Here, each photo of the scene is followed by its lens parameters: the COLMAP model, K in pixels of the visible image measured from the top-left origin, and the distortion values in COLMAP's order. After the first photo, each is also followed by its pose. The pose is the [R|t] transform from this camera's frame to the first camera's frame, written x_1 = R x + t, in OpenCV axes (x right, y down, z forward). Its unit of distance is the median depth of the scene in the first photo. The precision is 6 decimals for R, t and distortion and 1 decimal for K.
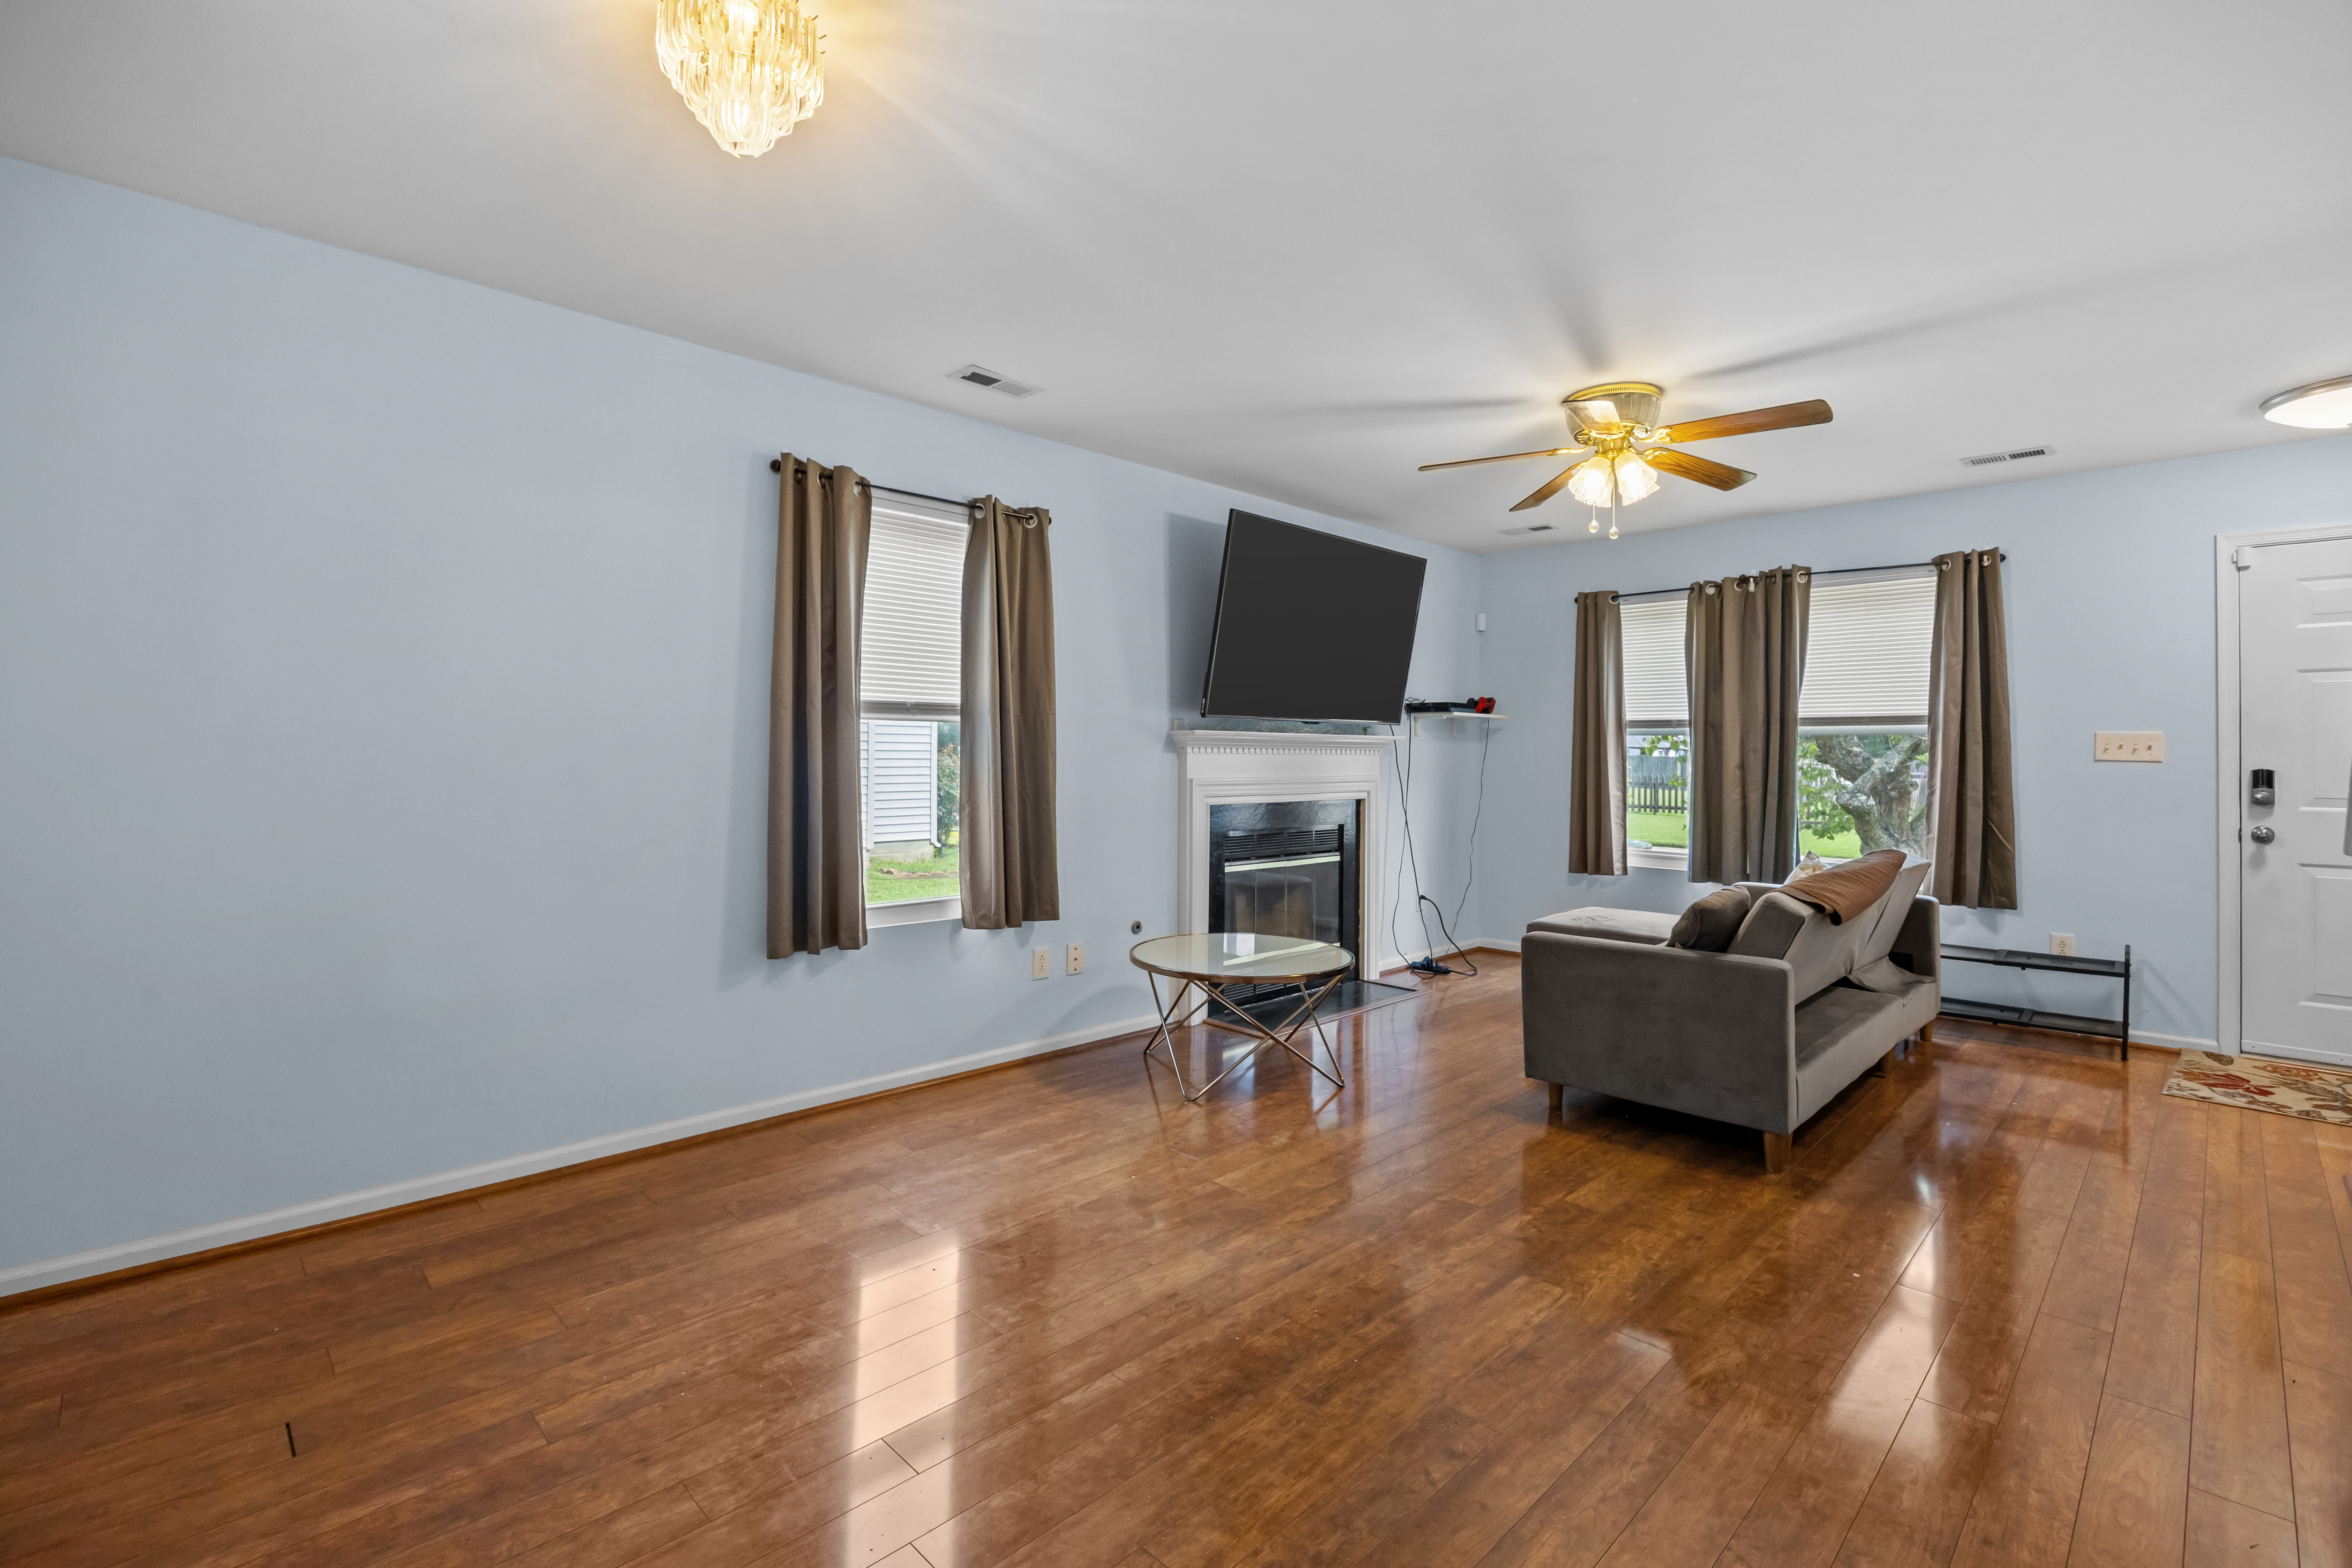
lens RADIAL K [[1039.0, 0, 1190.4], [0, 1039.0, 744.9], [0, 0, 1]] dist [-0.015245, 0.001164]
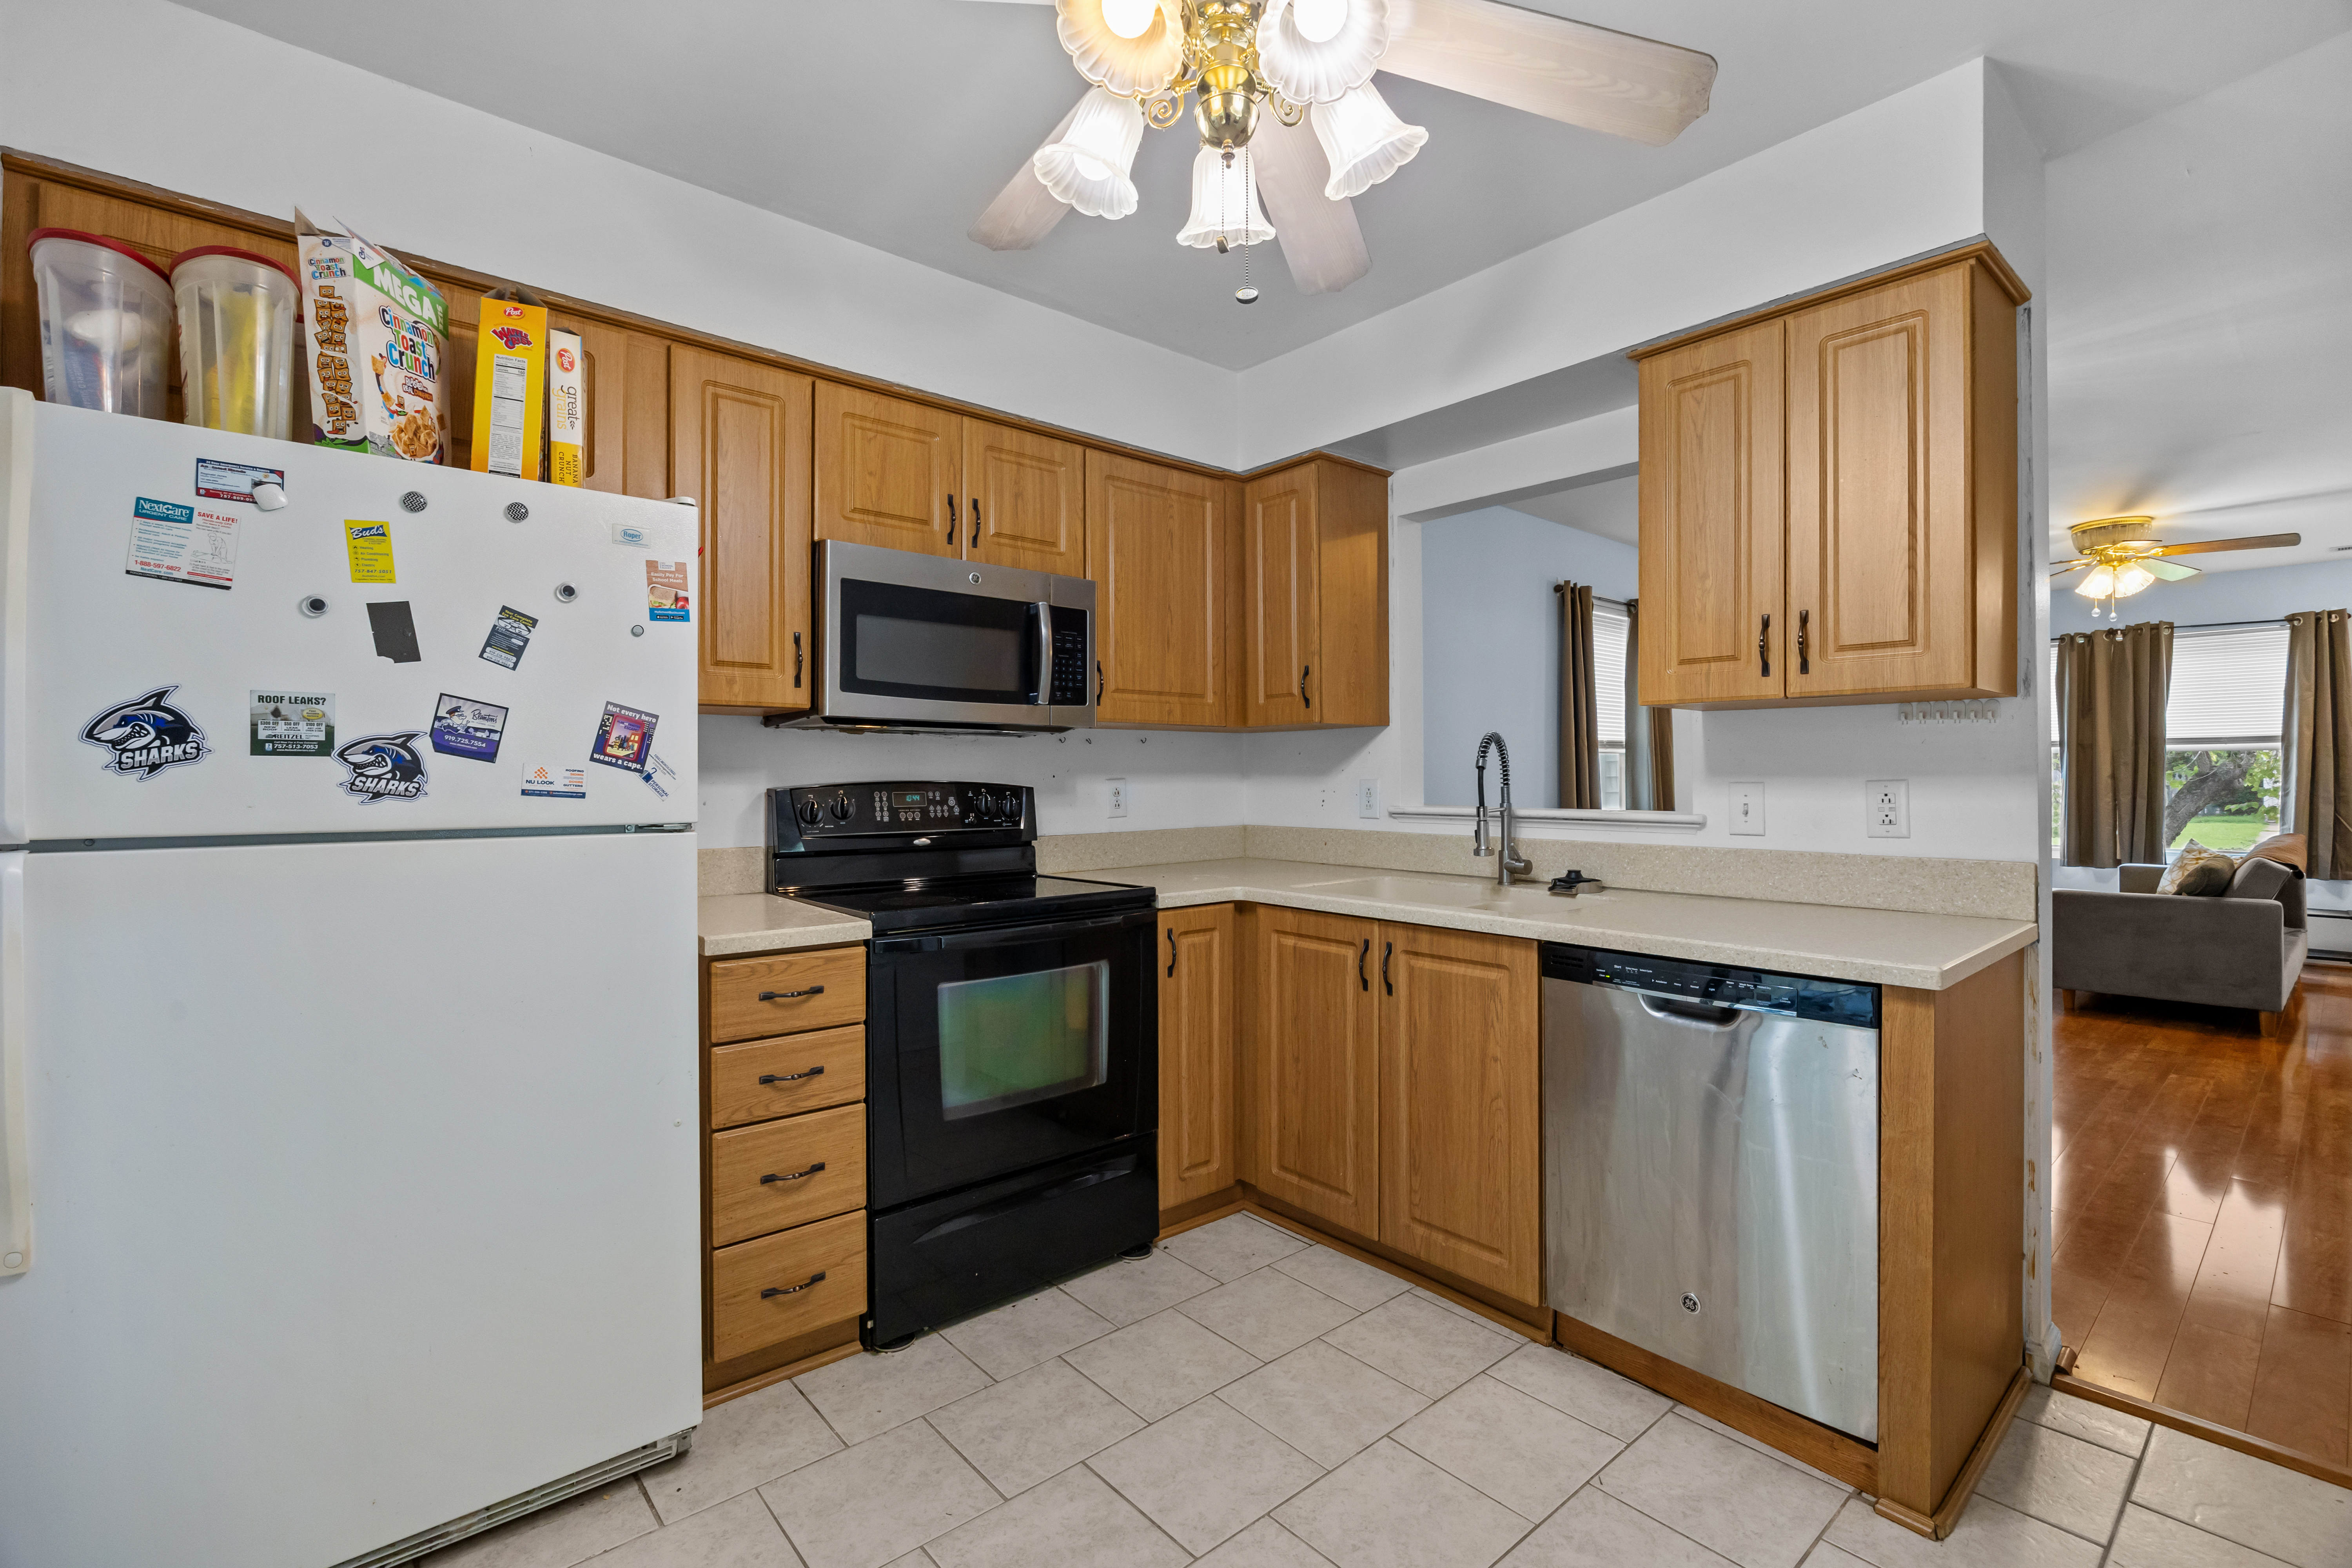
lens RADIAL K [[1039.0, 0, 1192.5], [0, 1039.0, 780.8], [0, 0, 1]] dist [-0.015245, 0.001164]
pose [[0.997733, -0.014084, -0.065804, -0.651449], [0.015006, 0.999796, 0.013547, -0.010824], [0.065599, -0.014503, 0.997741, -0.437207]]
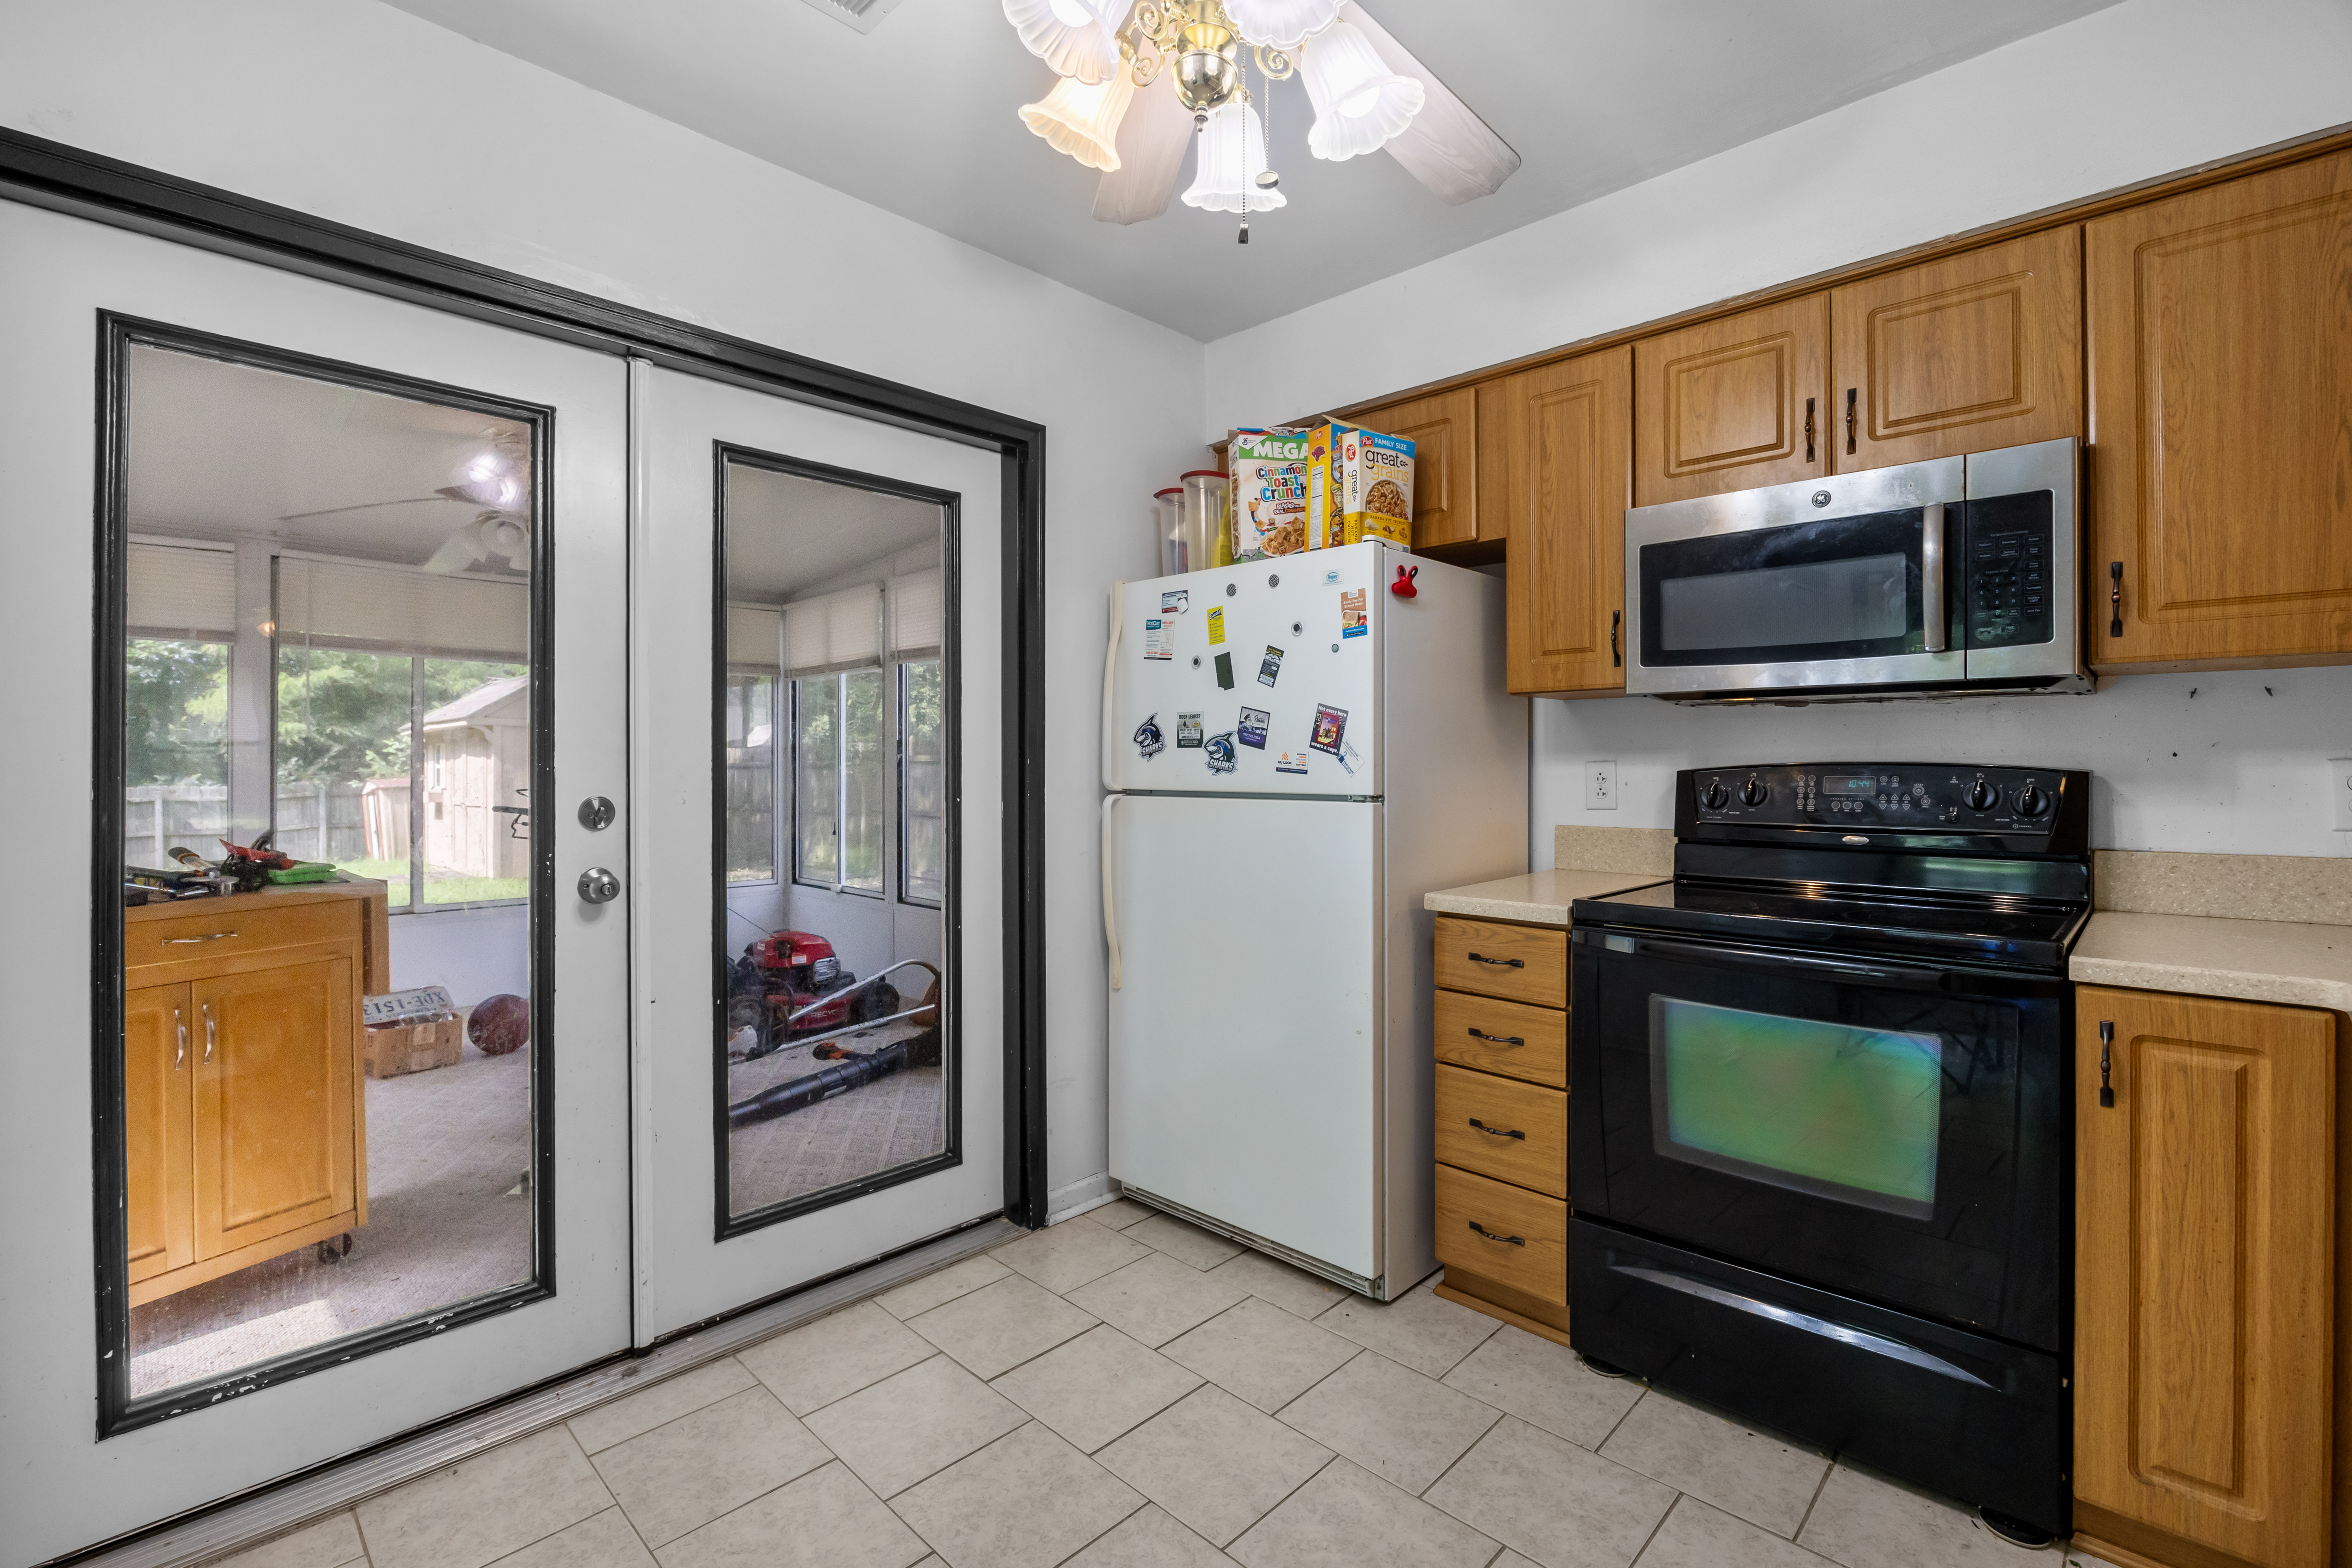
lens RADIAL K [[1039.0, 0, 1183.3], [0, 1039.0, 759.8], [0, 0, 1]] dist [-0.015245, 0.001164]
pose [[0.016366, -0.011232, -0.999803, -0.365212], [0.015856, 0.999814, -0.010972, -0.005127], [0.999740, -0.015673, 0.016541, -0.142901]]
